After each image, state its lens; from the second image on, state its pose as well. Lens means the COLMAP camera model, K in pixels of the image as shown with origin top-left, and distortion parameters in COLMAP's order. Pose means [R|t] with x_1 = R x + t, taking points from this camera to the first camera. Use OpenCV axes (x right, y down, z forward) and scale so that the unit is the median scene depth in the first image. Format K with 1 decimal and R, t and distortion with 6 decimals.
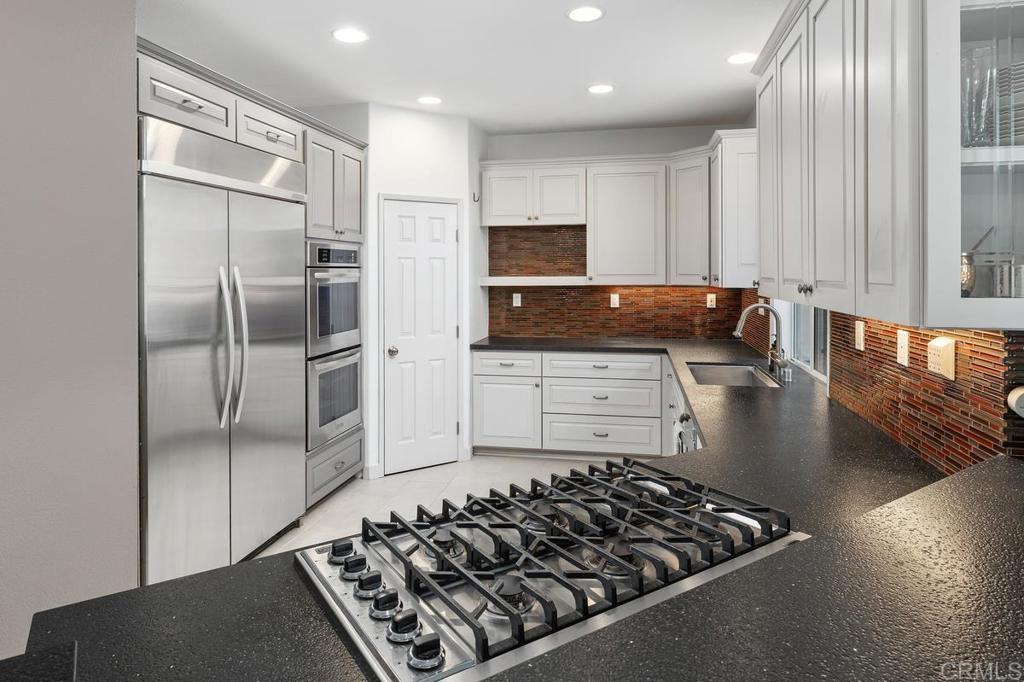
lens RADIAL K [[614.3, 0, 512.4], [0, 614.3, 274.3], [0, 0, 1]] dist [0.001072, -0.000201]
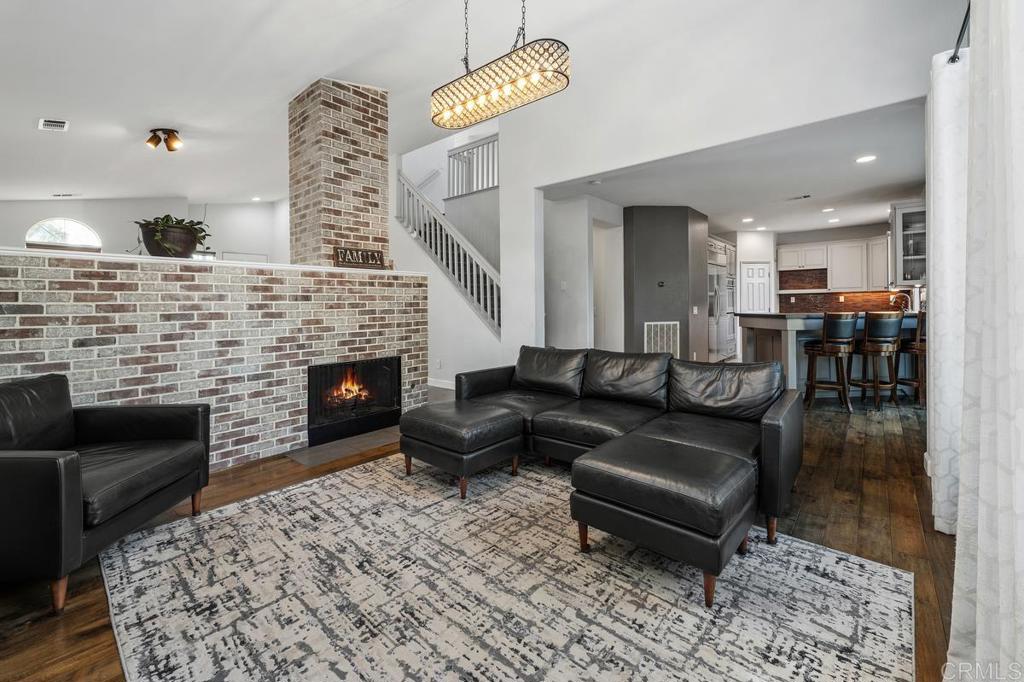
lens RADIAL K [[419.6, 0, 513.4], [0, 419.6, 302.6], [0, 0, 1]] dist [-0.000451, -0.000060]
pose [[0.873402, -0.004713, -0.486978, -0.165051], [0.002407, 0.999983, -0.005361, 0.065422], [0.486995, 0.003511, 0.873398, -1.120284]]
